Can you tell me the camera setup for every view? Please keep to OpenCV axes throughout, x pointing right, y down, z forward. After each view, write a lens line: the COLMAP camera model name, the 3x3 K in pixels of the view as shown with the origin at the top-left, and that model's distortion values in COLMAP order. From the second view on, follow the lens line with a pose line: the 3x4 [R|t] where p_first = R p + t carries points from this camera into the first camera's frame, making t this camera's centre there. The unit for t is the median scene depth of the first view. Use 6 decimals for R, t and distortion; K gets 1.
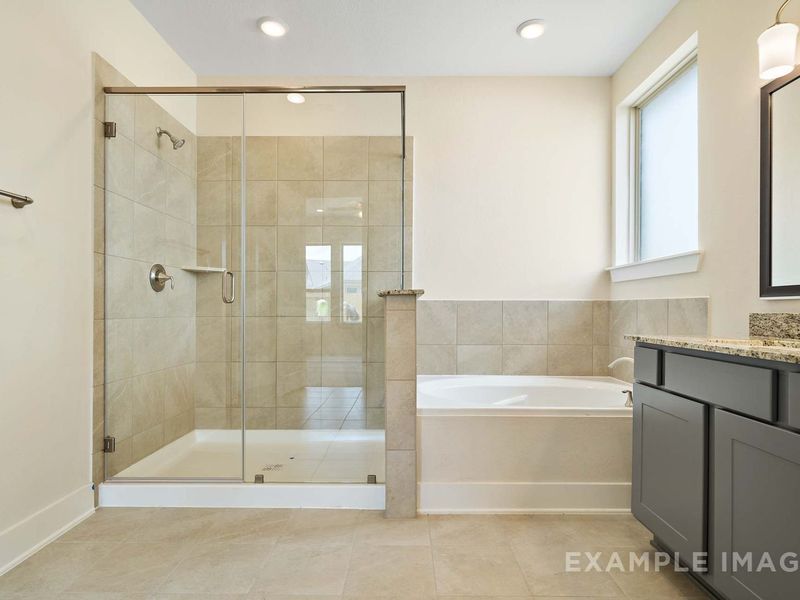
lens RADIAL K [[437.9, 0, 406.2], [0, 437.9, 304.2], [0, 0, 1]] dist [-0.004516, 0.002742]
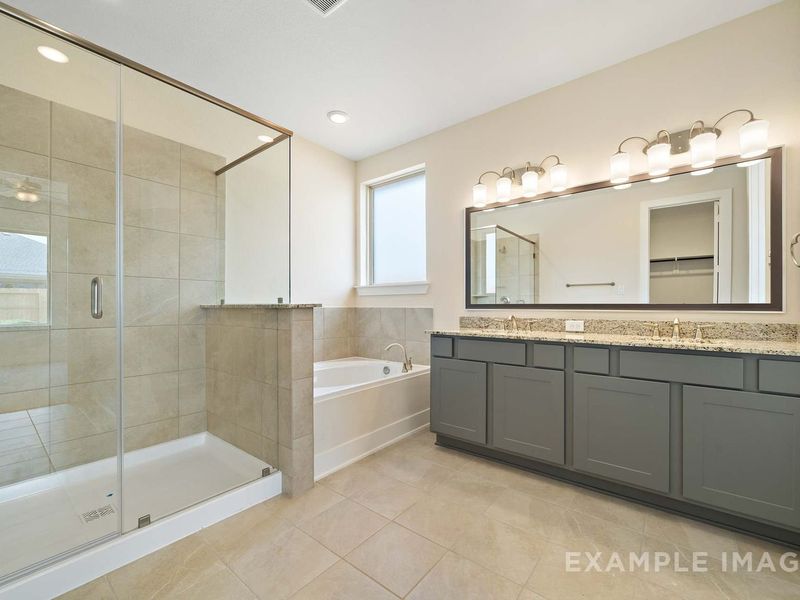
lens RADIAL K [[331.9, 0, 407.3], [0, 331.9, 304.5], [0, 0, 1]] dist [-0.001540, -0.000257]
pose [[0.635096, 0.003577, 0.772425, -0.514365], [-0.006173, 0.999981, 0.000445, -0.031553], [-0.772408, -0.005051, 0.635106, 0.186645]]
